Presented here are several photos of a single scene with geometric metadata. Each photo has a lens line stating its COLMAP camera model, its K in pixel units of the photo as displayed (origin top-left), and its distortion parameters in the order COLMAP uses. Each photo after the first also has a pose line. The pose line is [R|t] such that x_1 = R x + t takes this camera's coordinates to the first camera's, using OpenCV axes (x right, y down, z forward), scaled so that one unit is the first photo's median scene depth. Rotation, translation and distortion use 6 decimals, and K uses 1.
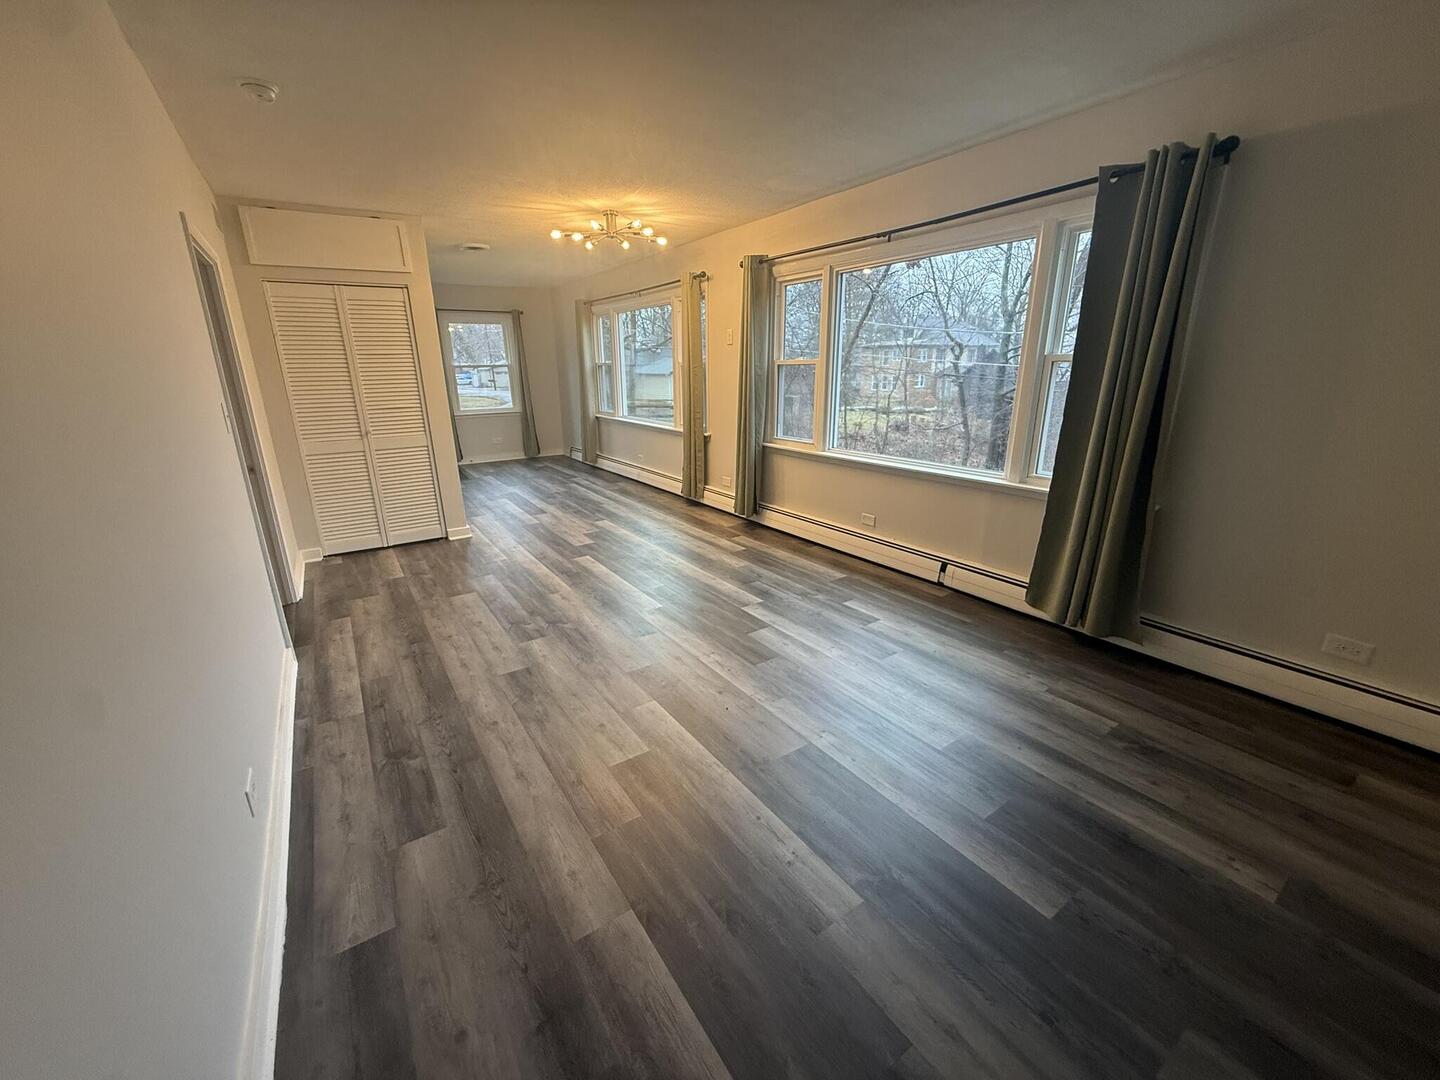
lens RADIAL K [[567.5, 0, 720.0], [0, 567.5, 540.0], [0, 0, 1]] dist [-0.000334, -0.000196]
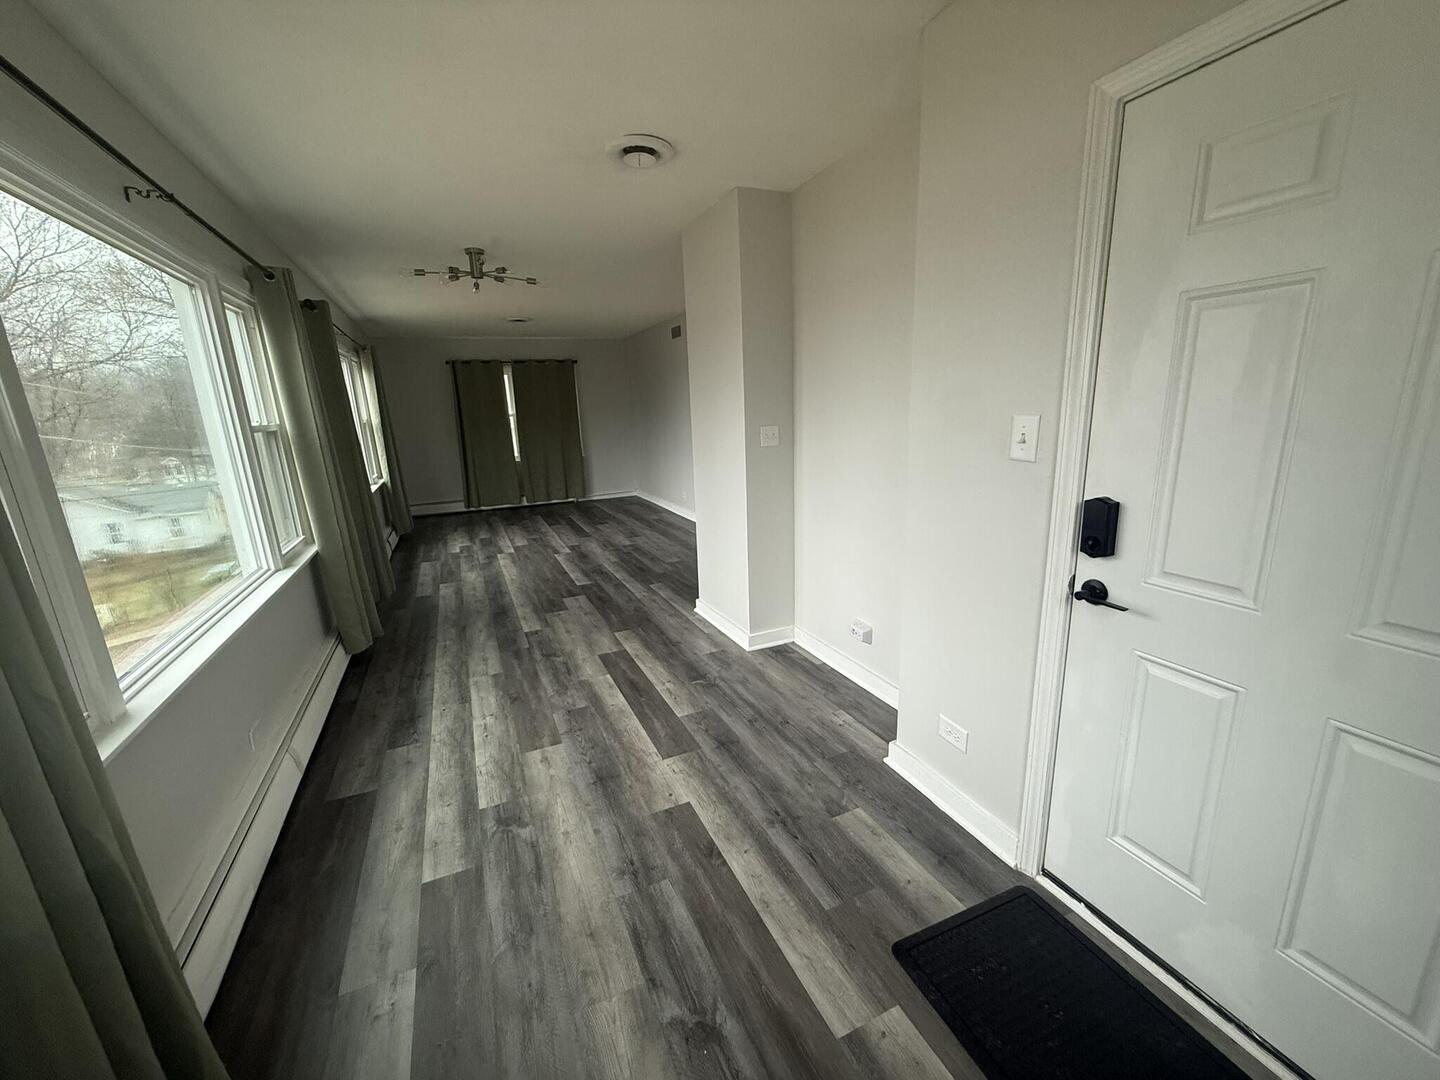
lens RADIAL K [[567.5, 0, 720.0], [0, 567.5, 540.0], [0, 0, 1]] dist [-0.000334, -0.000196]
pose [[-0.984671, 0.014831, 0.173788, -0.727587], [0.101768, 0.858050, 0.503381, -0.597119], [-0.141653, 0.513351, -0.846407, 1.932824]]
